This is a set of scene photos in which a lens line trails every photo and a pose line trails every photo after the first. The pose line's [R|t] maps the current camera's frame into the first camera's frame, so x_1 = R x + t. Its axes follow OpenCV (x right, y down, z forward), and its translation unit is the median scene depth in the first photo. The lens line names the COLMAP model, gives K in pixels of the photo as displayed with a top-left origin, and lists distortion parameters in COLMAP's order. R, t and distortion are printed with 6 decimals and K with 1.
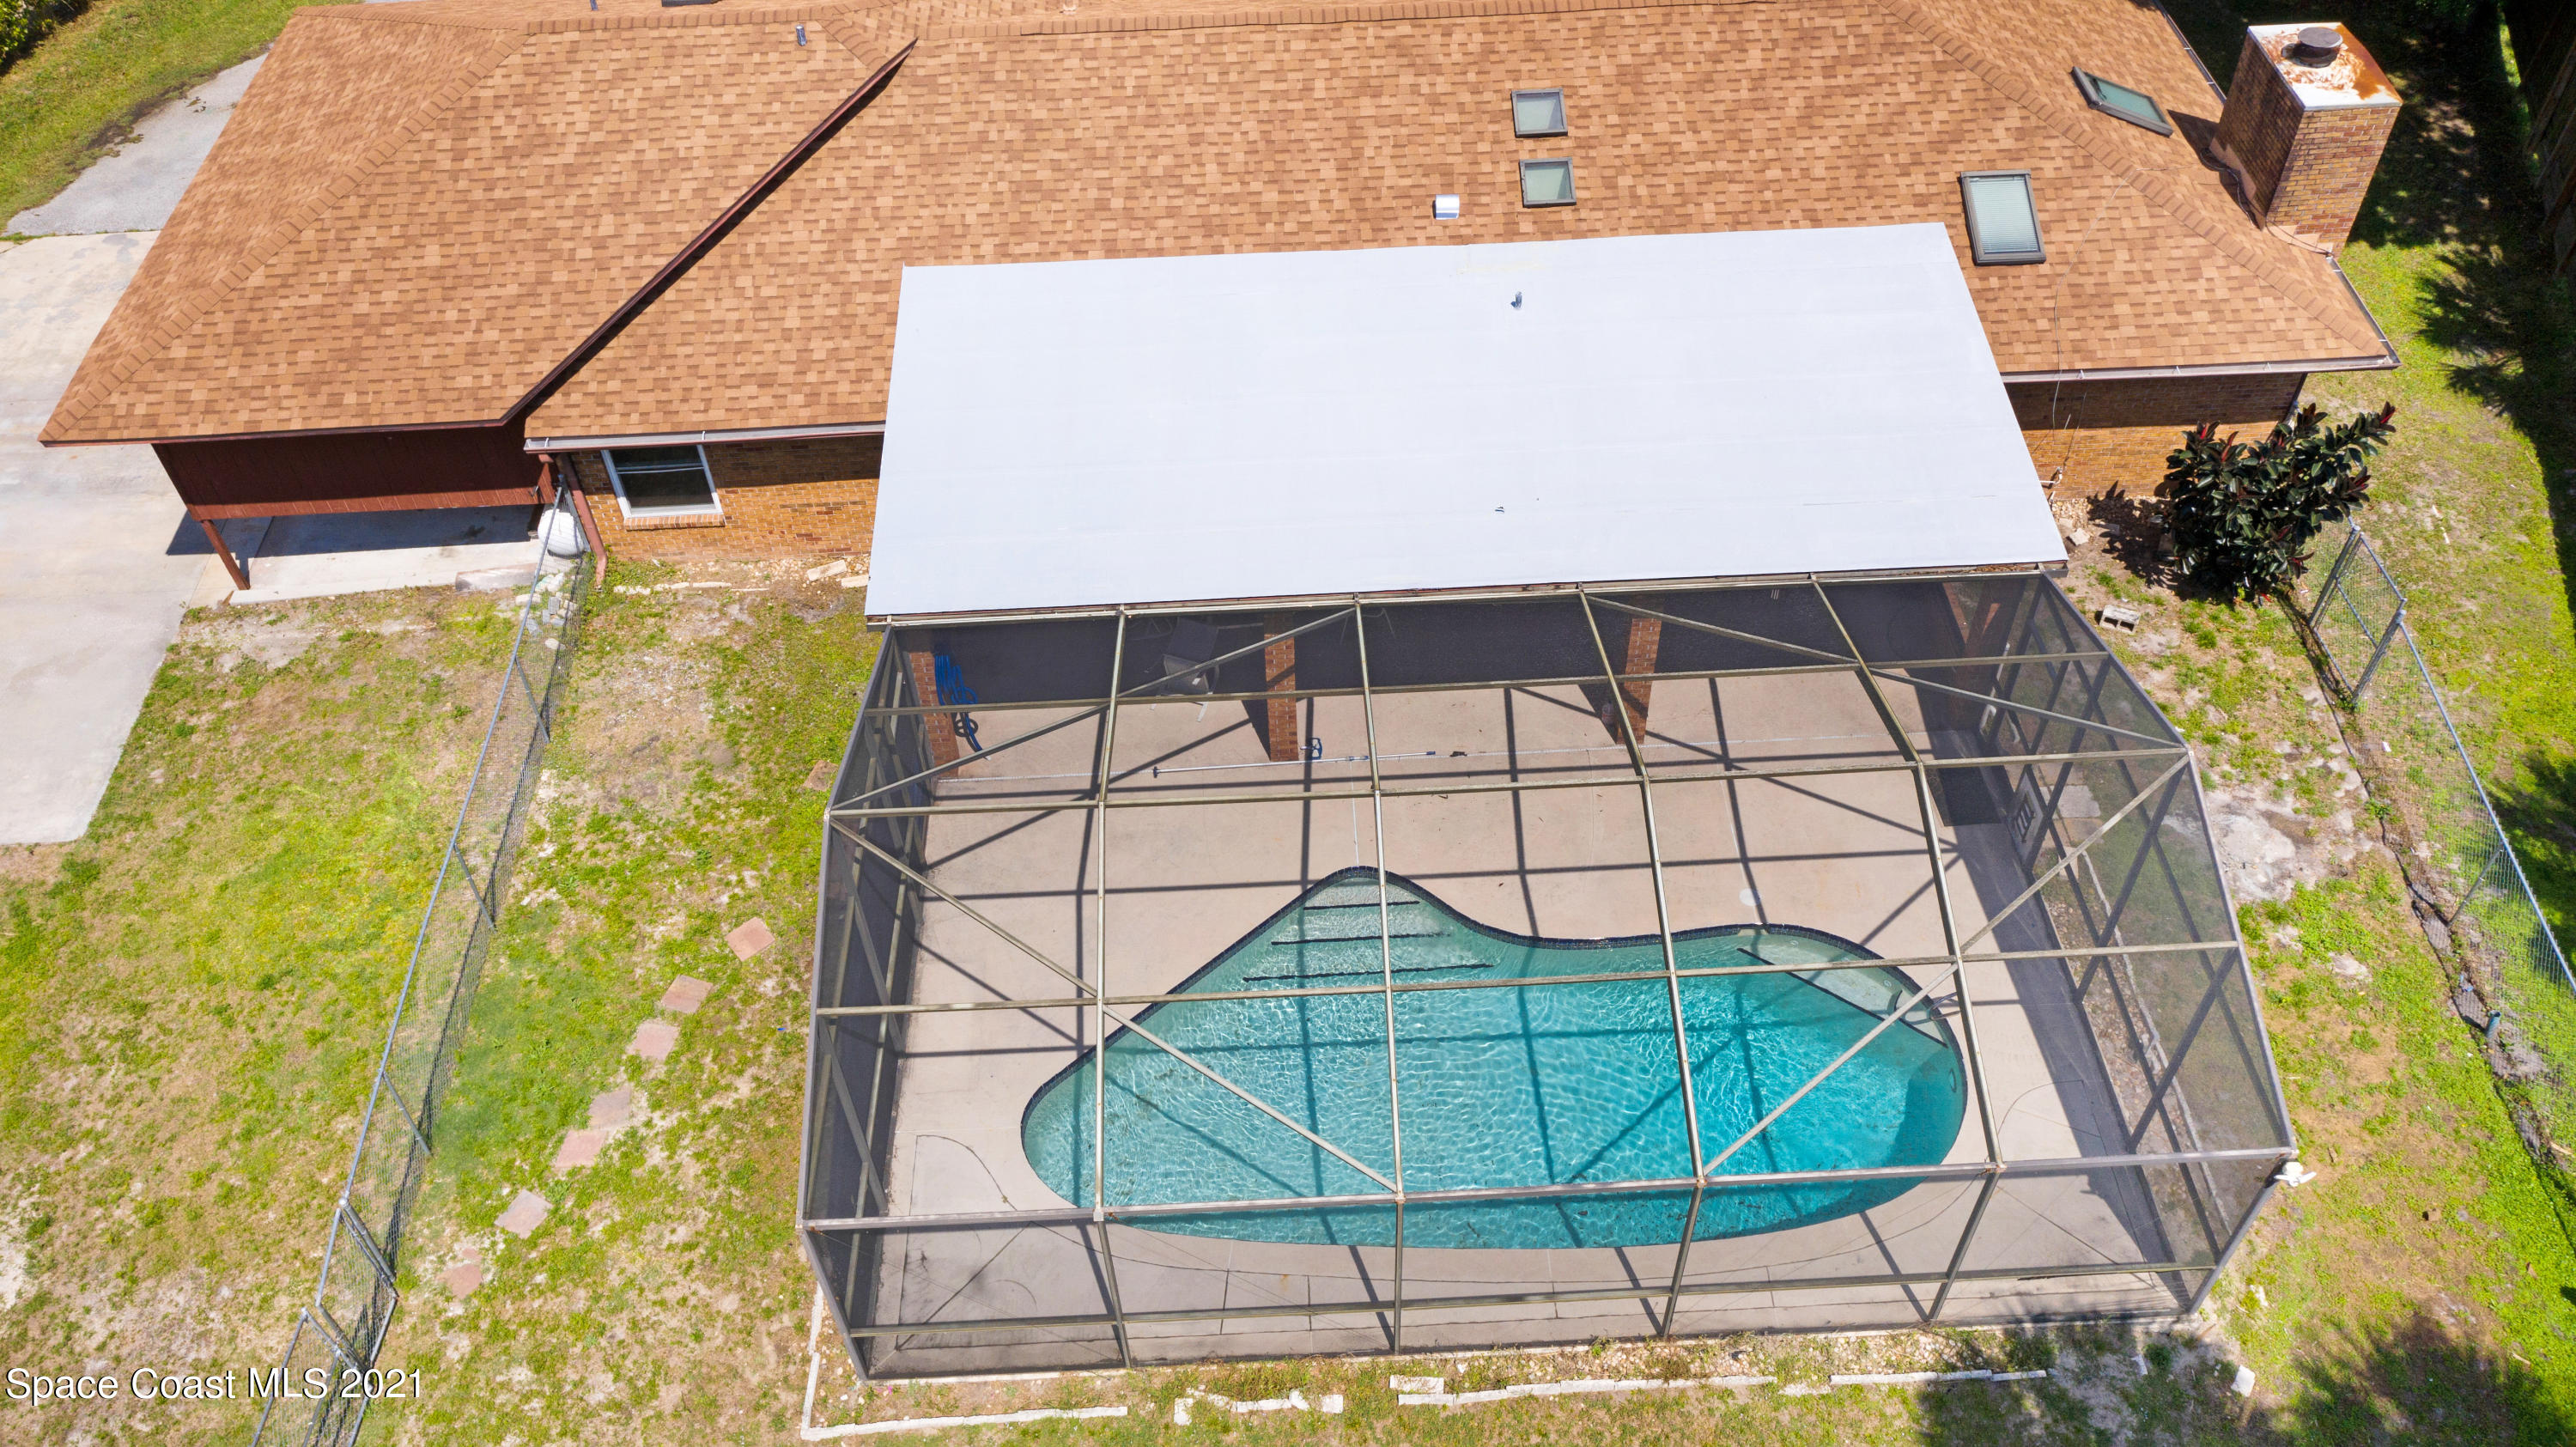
lens RADIAL K [[2018.1, 0, 1284.5], [0, 2018.1, 723.3], [0, 0, 1]] dist [-0.013057, 0.004777]
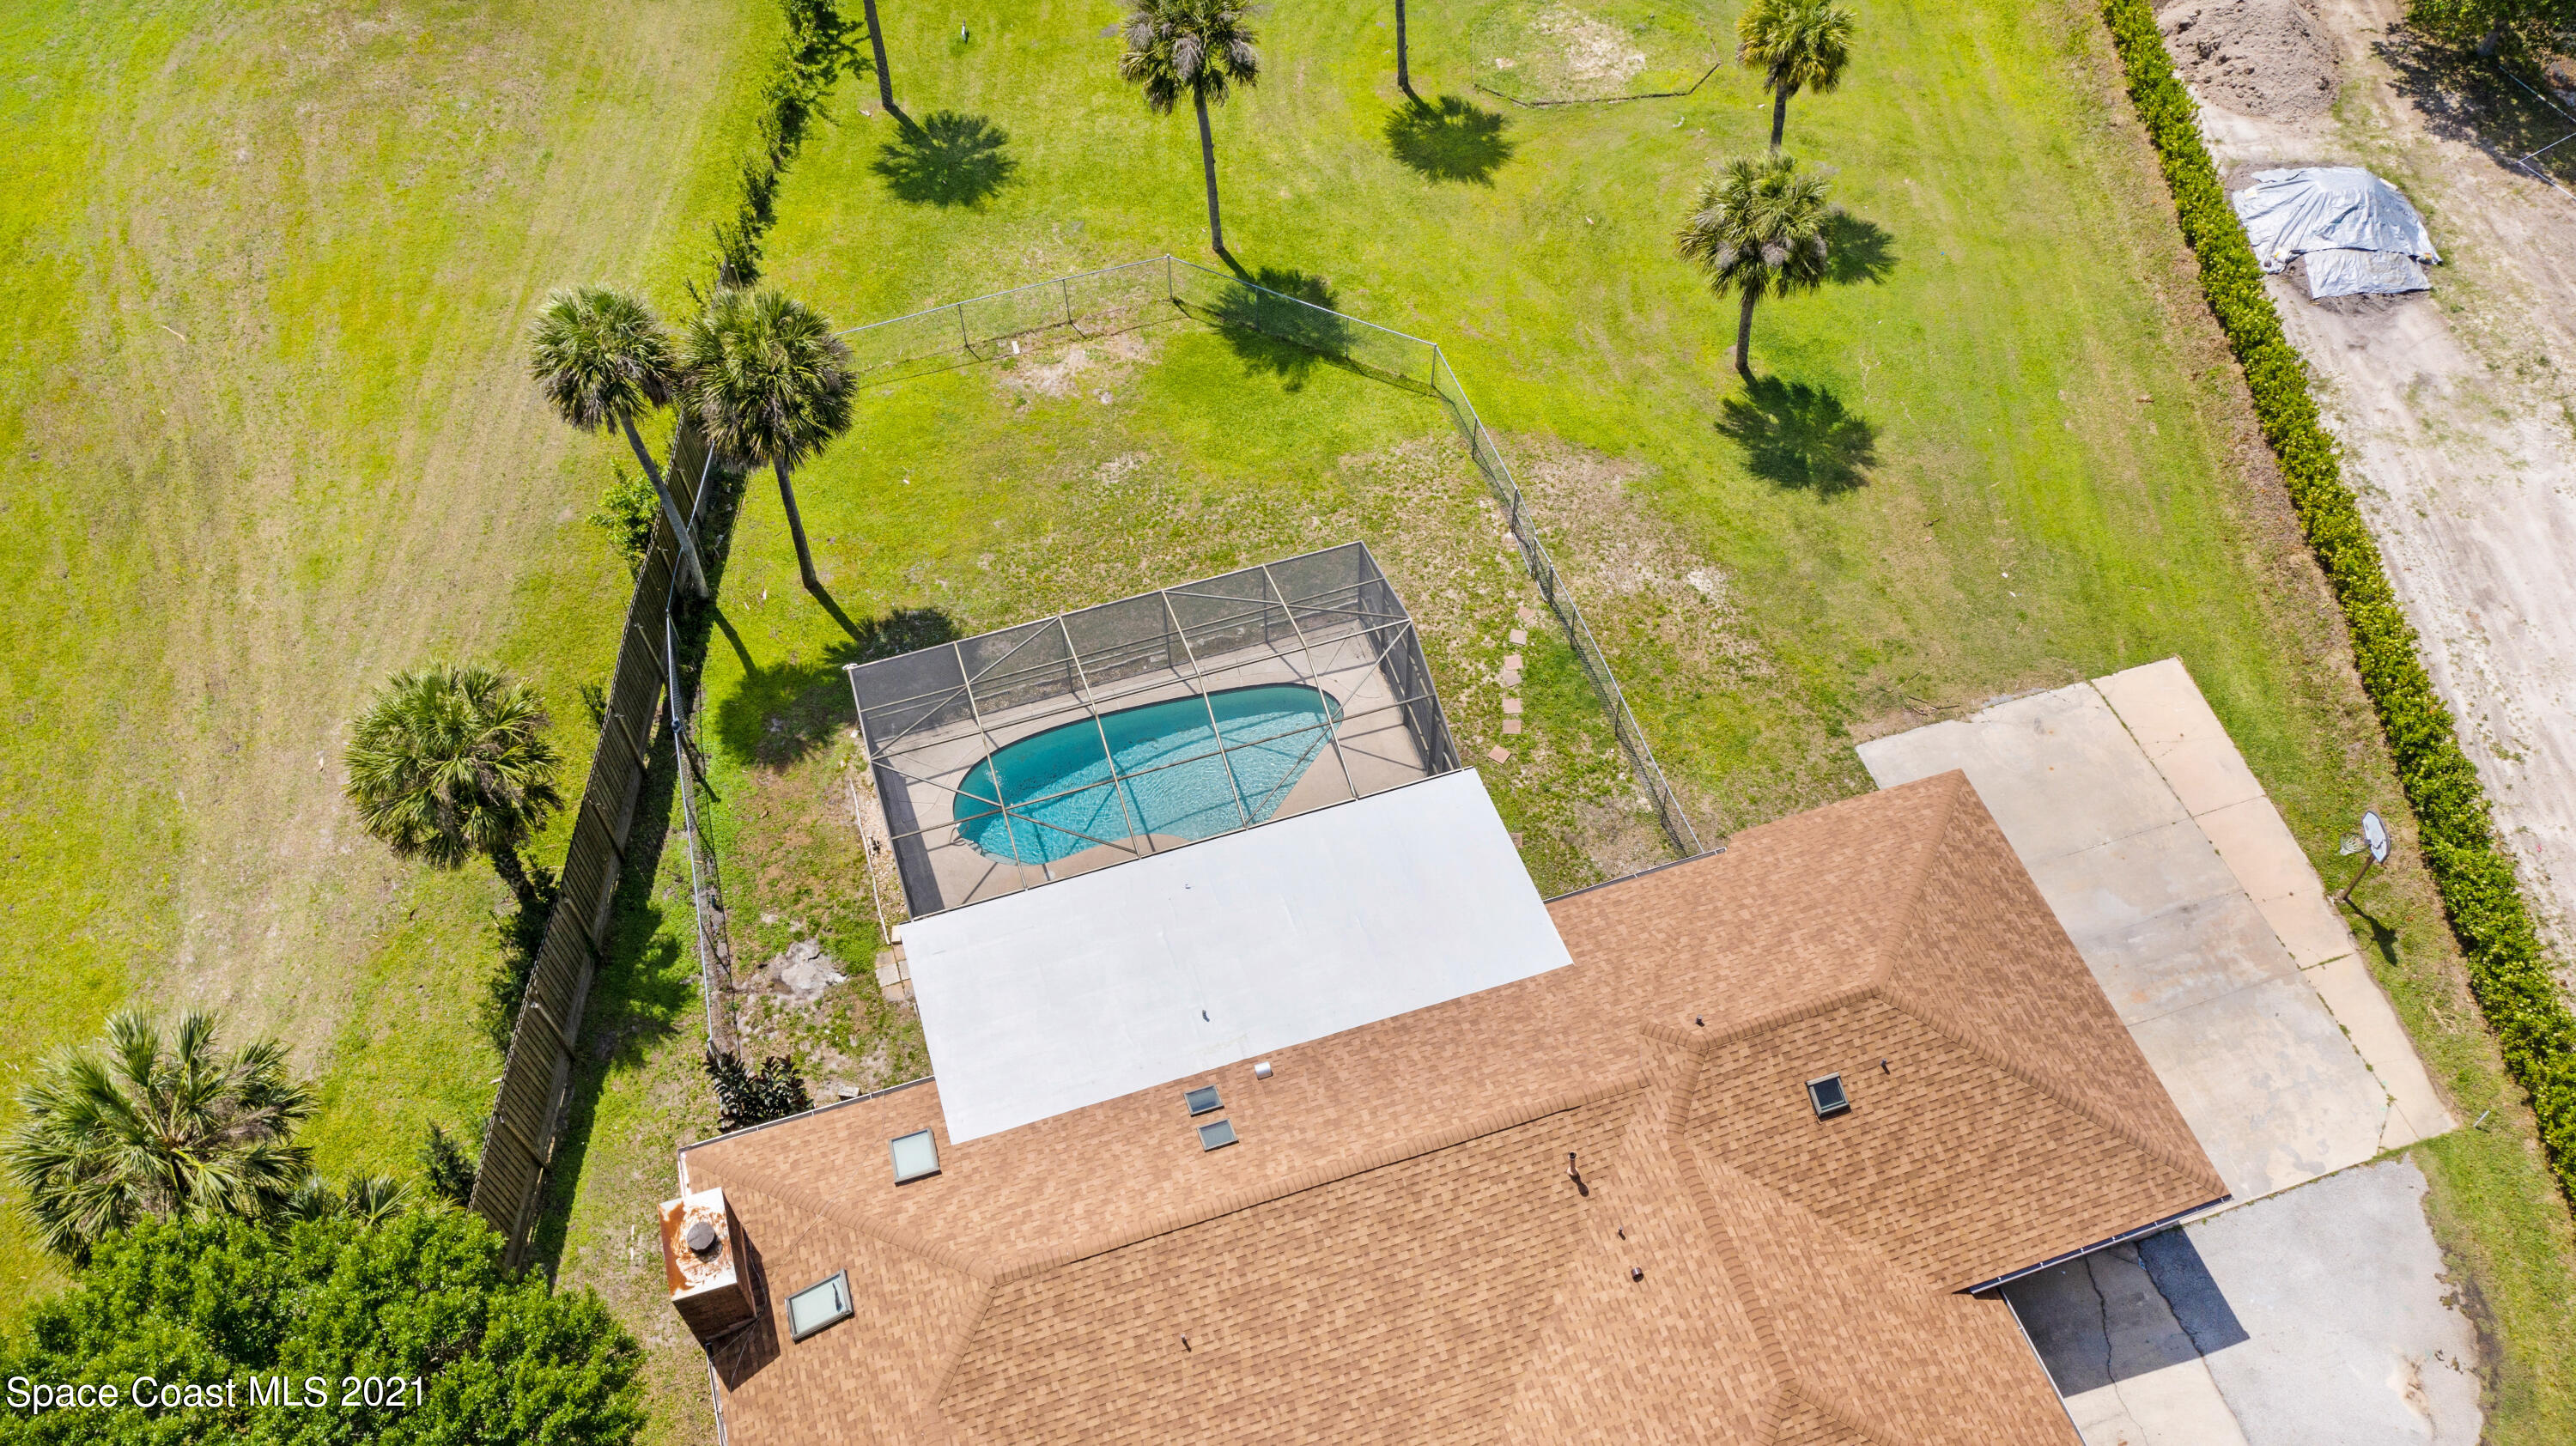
lens RADIAL K [[1996.4, 0, 1271.2], [0, 1996.4, 725.8], [0, 0, 1]] dist [-0.010301, 0.006221]
pose [[-0.964021, 0.237294, -0.119811, 0.215876], [-0.162922, -0.171286, 0.971657, -1.889029], [0.210047, 0.956218, 0.203784, 0.469533]]
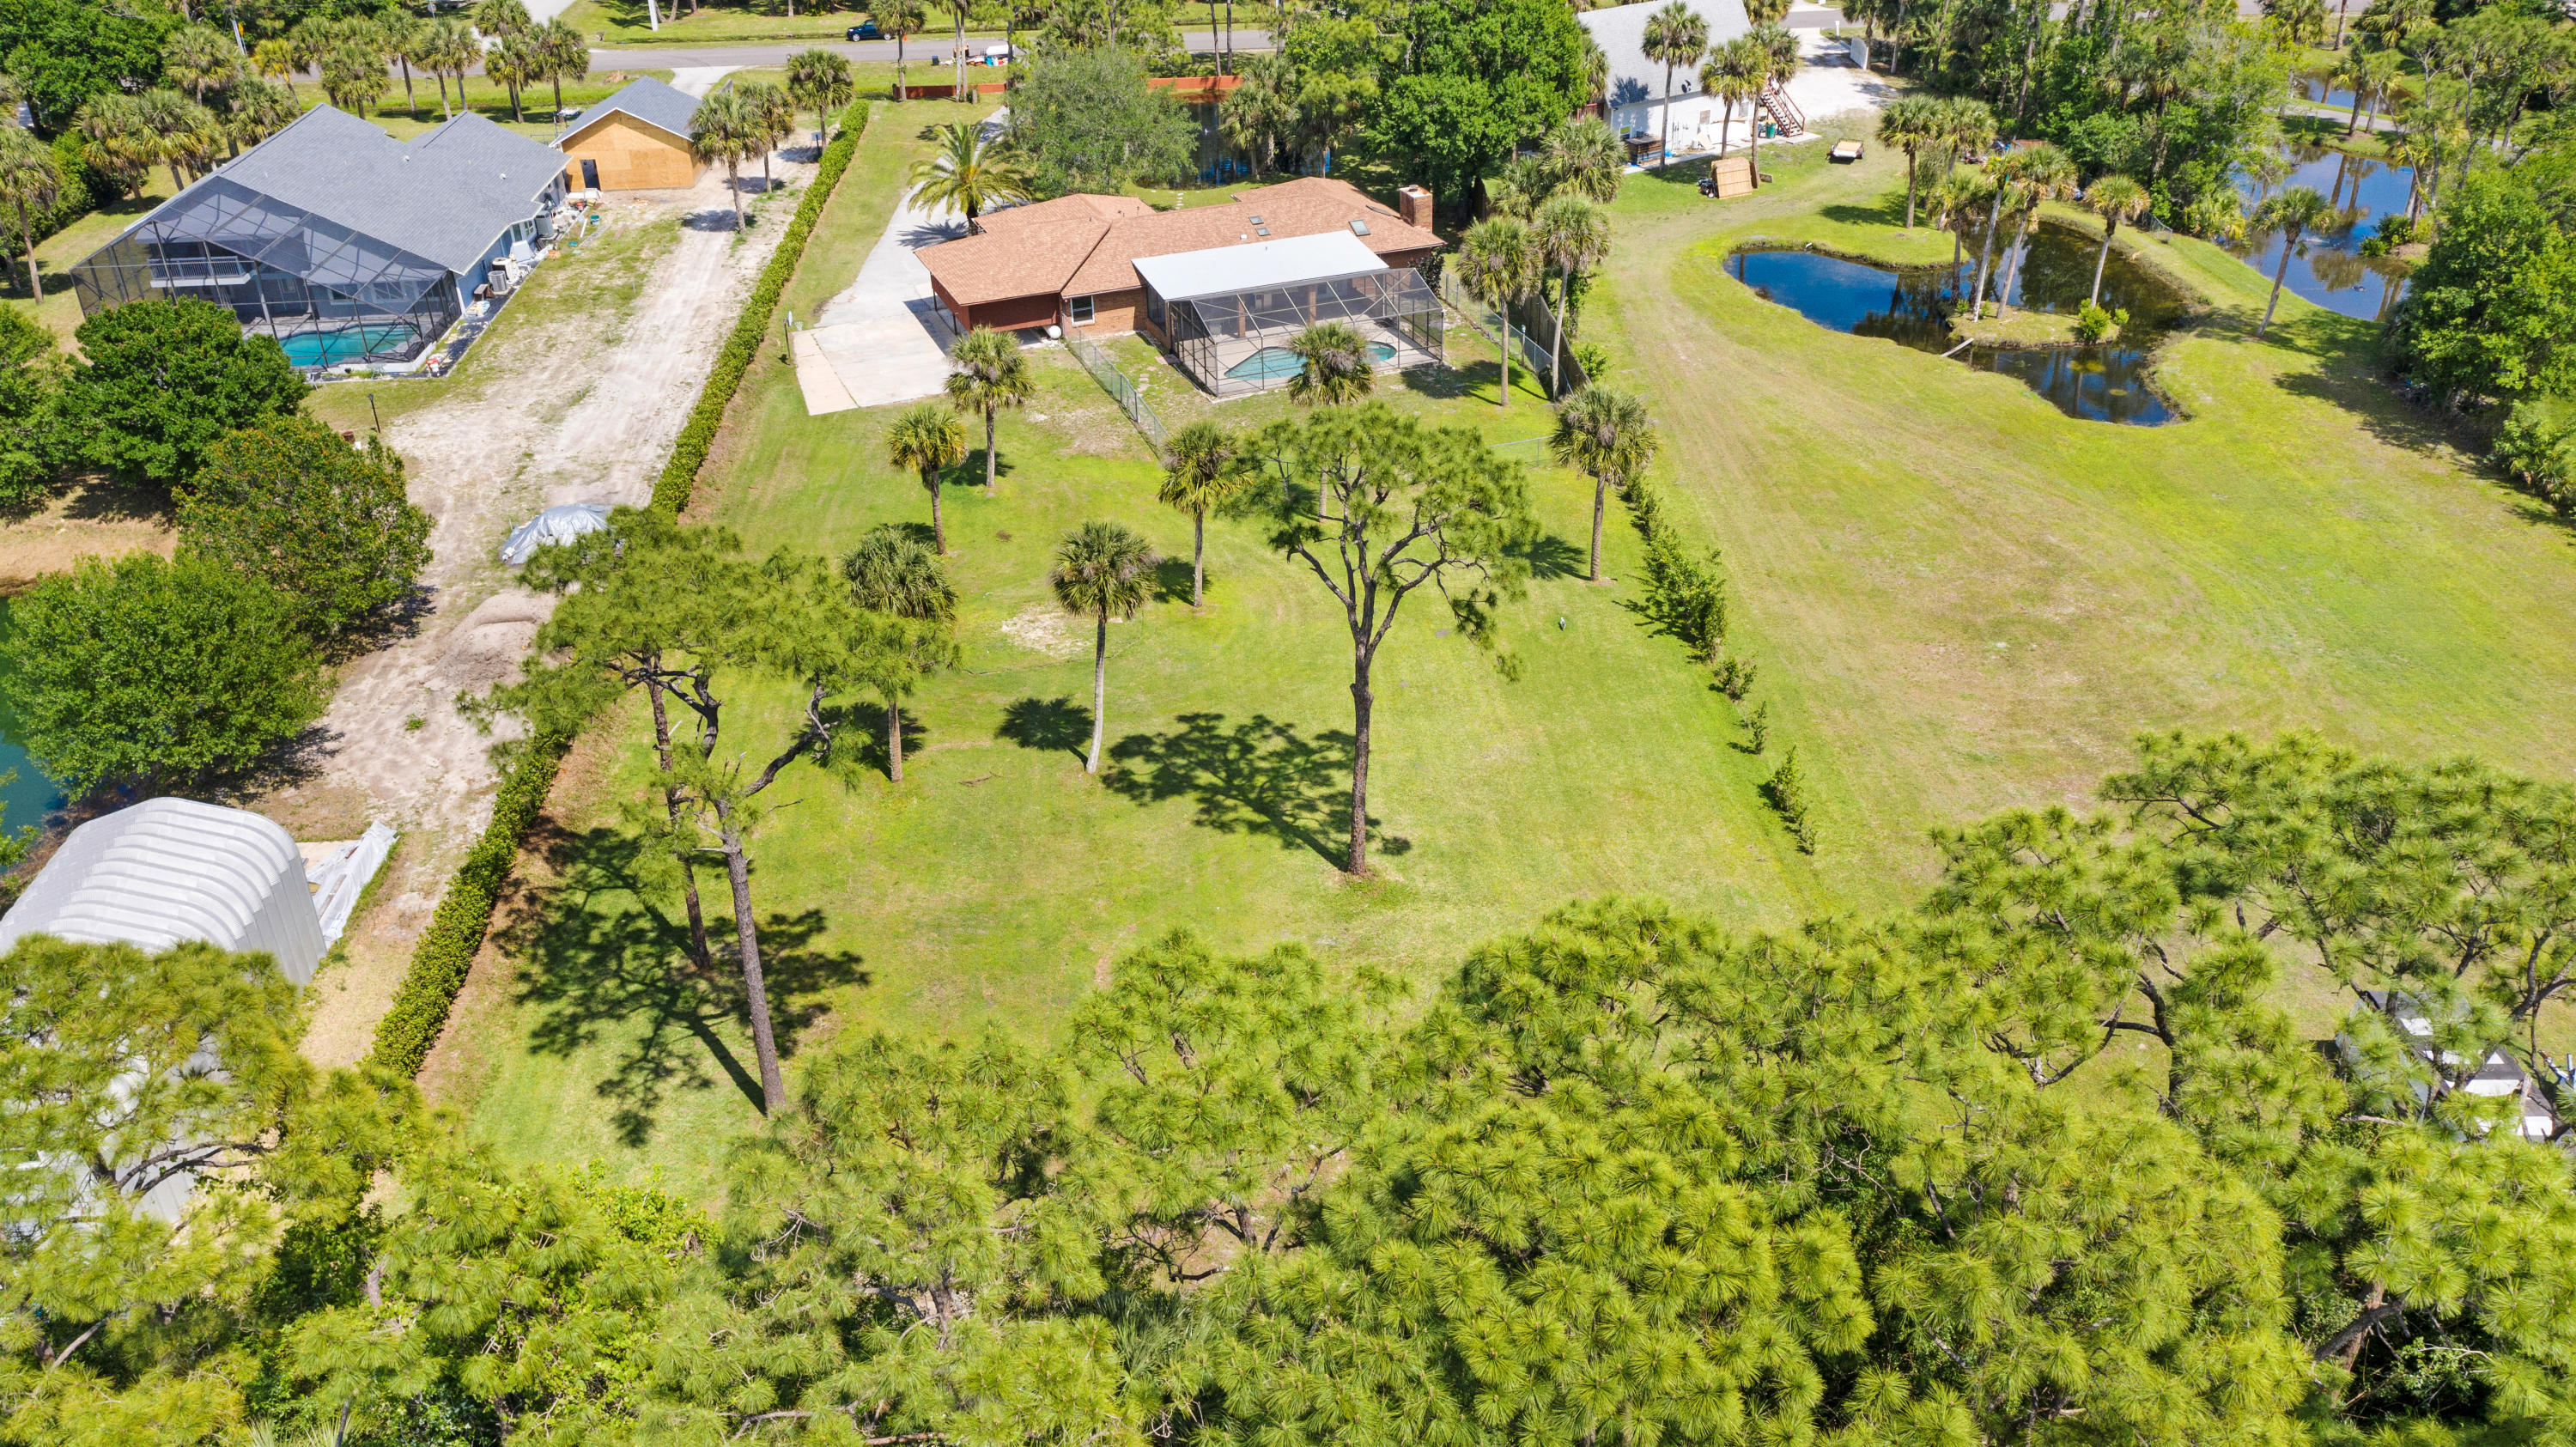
lens RADIAL K [[2047.6, 0, 1302.6], [0, 2047.6, 731.7], [0, 0, 1]] dist [-0.011801, 0.009361]
pose [[0.938039, -0.162378, 0.306131, -1.495923], [0.247795, 0.931863, -0.265008, 2.194795], [-0.242241, 0.324445, 0.914360, -3.099046]]
